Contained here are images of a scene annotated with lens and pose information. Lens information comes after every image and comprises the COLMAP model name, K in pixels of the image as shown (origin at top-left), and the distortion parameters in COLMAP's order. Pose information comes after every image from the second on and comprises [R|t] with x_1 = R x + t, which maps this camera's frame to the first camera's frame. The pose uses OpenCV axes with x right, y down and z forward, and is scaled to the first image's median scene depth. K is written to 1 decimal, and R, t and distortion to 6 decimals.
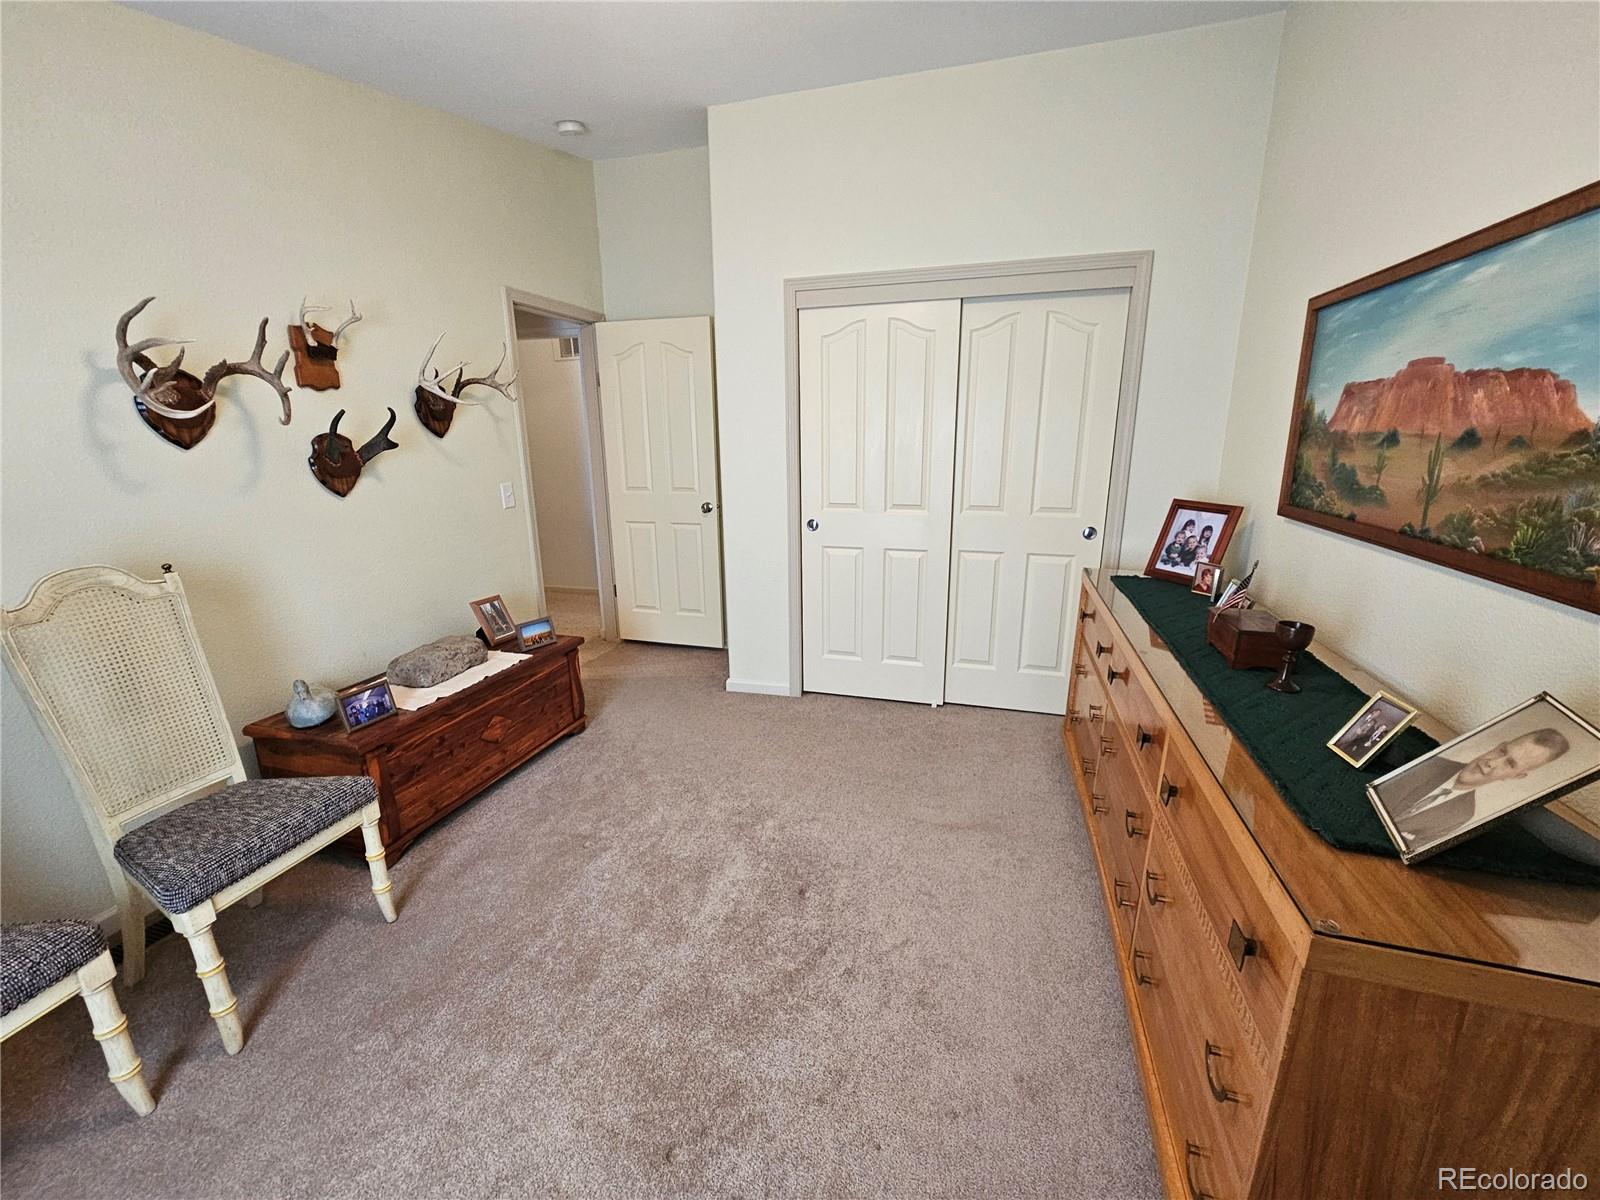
lens RADIAL K [[658.6, 0, 800.0], [0, 658.6, 600.0], [0, 0, 1]] dist [-0.006042, -0.000362]
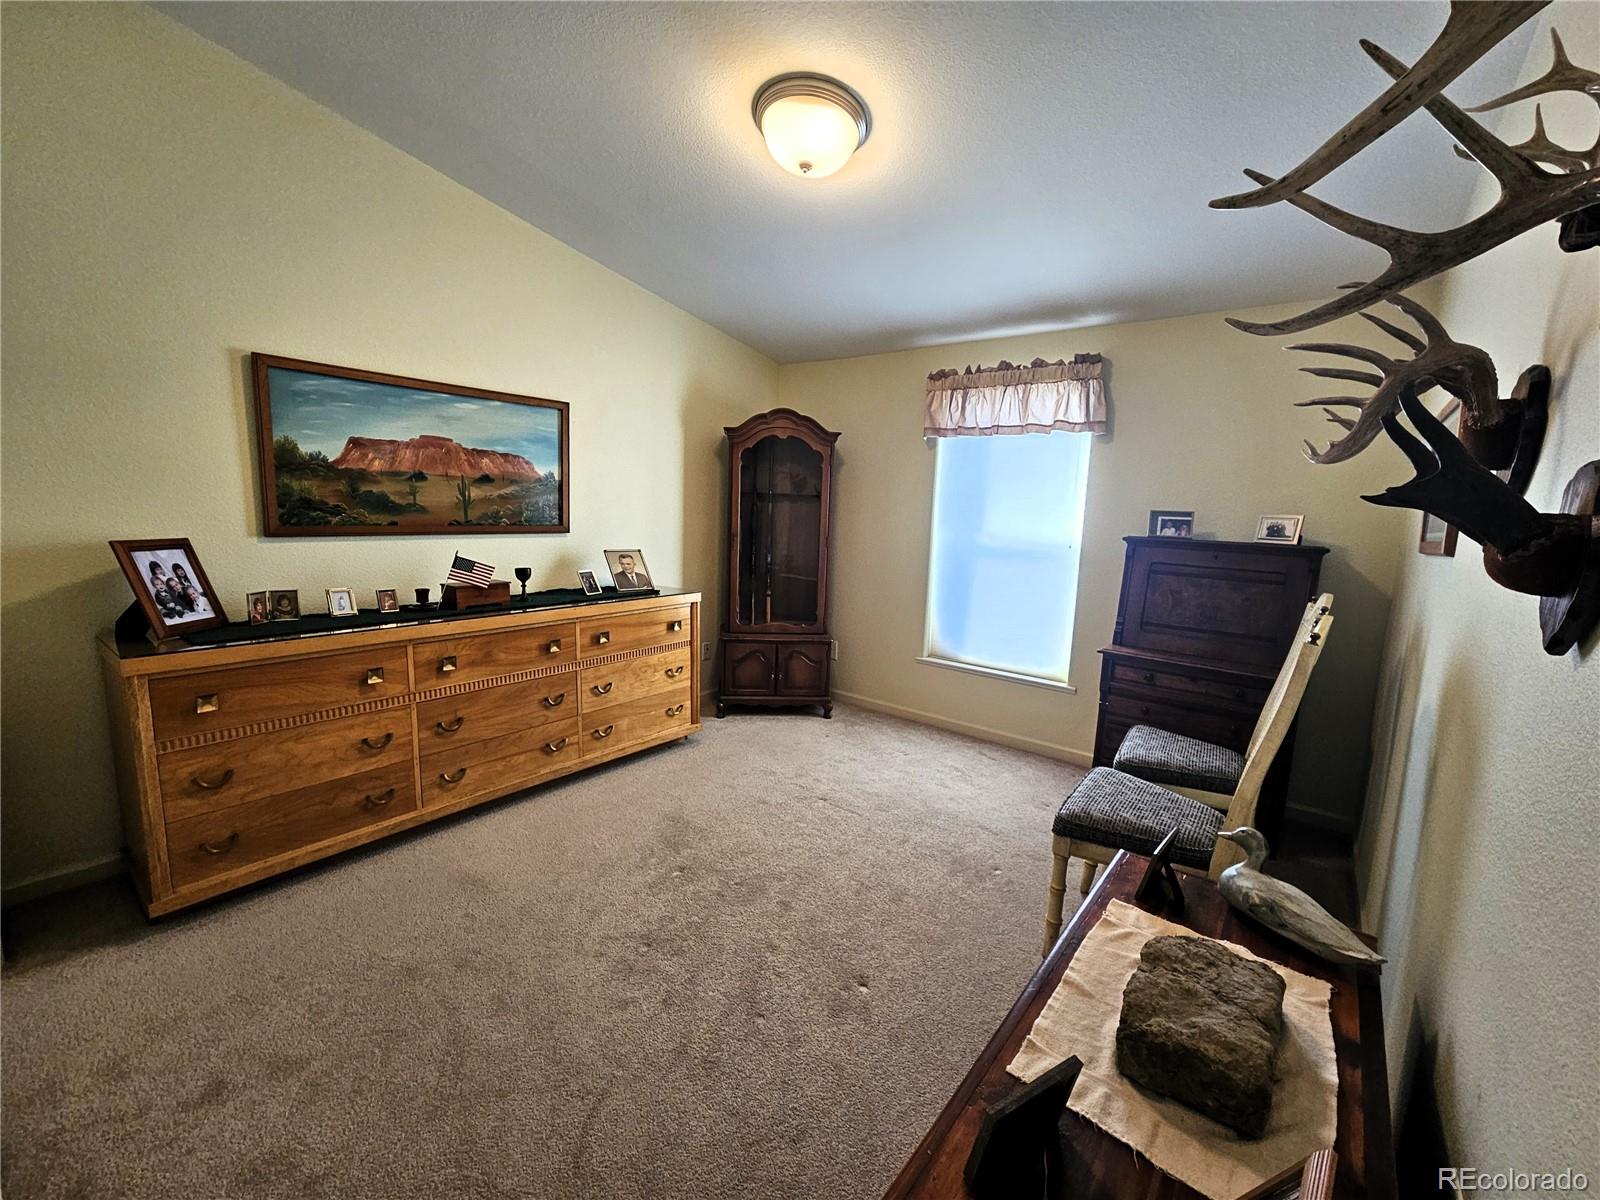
lens RADIAL K [[658.6, 0, 800.0], [0, 658.6, 600.0], [0, 0, 1]] dist [-0.006042, -0.000362]
pose [[-0.929301, -0.076903, 0.361227, -0.744587], [0.064494, 0.929260, 0.363752, -0.524251], [-0.363648, 0.361332, -0.858603, 2.310809]]
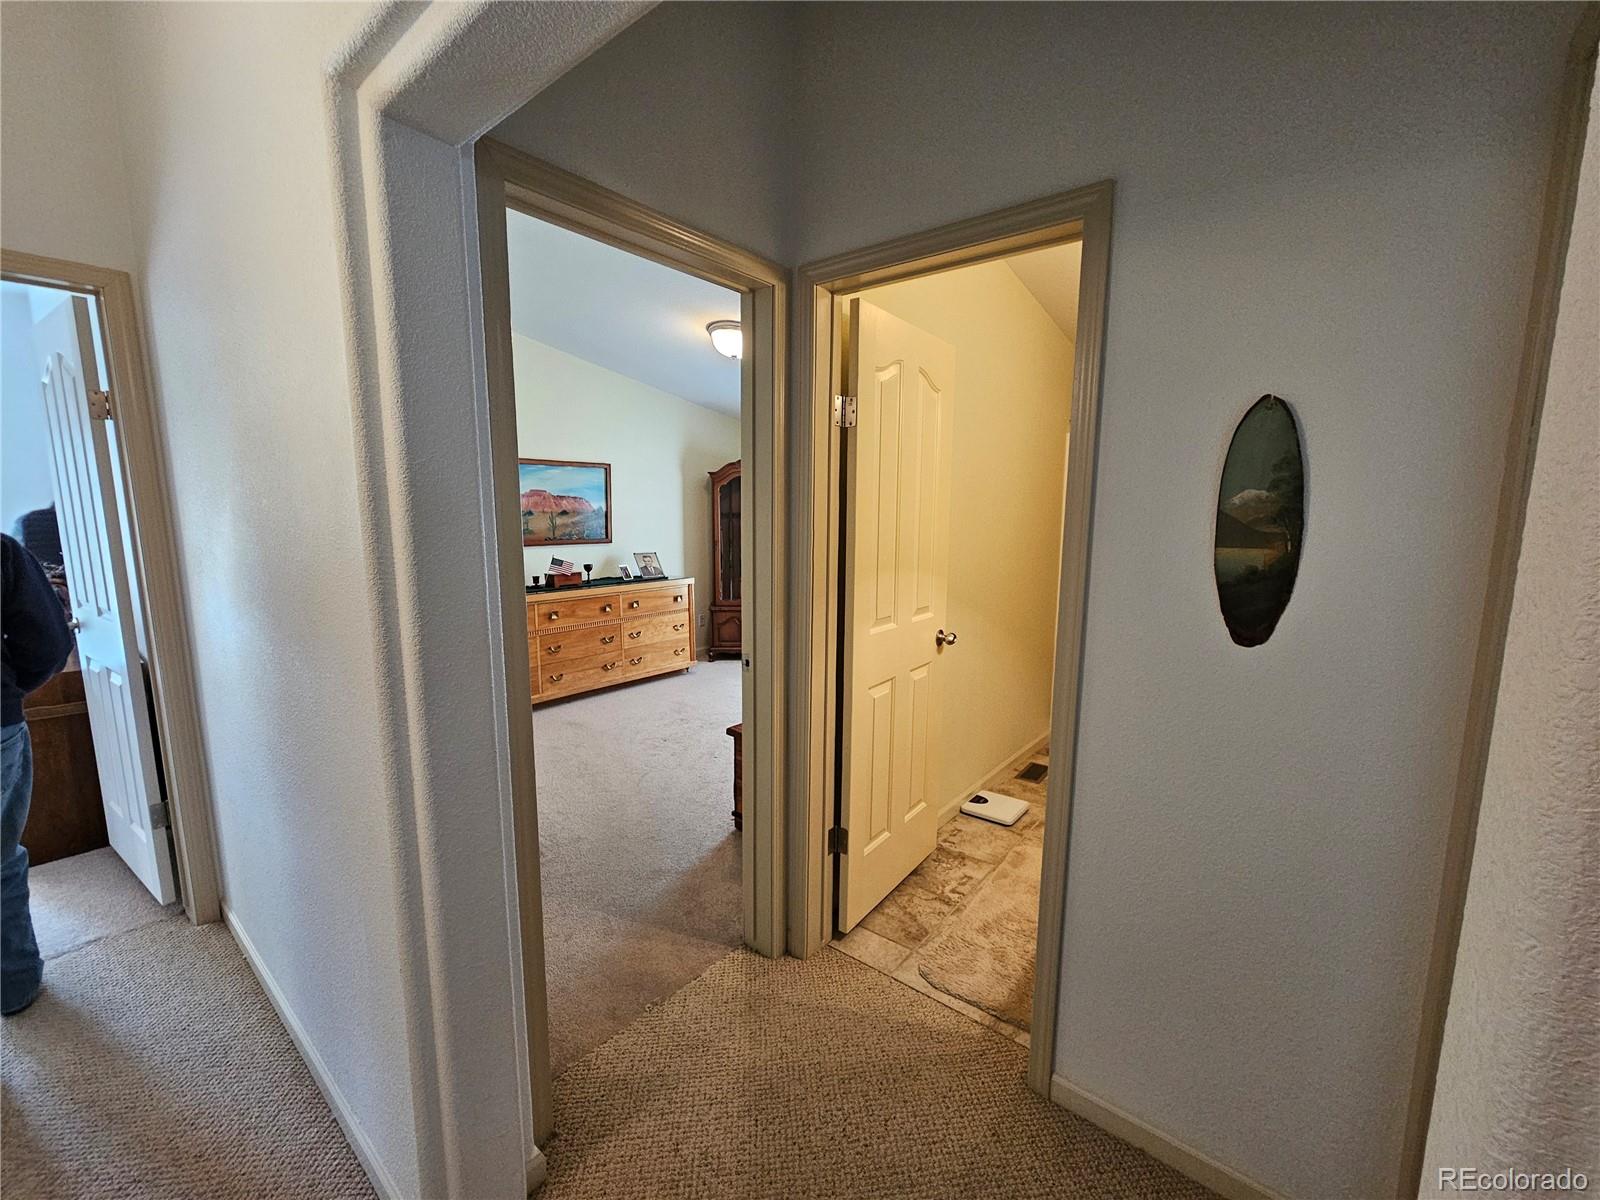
lens RADIAL K [[658.6, 0, 800.0], [0, 658.6, 600.0], [0, 0, 1]] dist [-0.006042, -0.000362]
pose [[-0.922005, -0.050171, 0.383914, -1.533190], [0.096738, 0.930269, 0.353896, -0.856882], [-0.374898, 0.363433, -0.852859, 3.385354]]
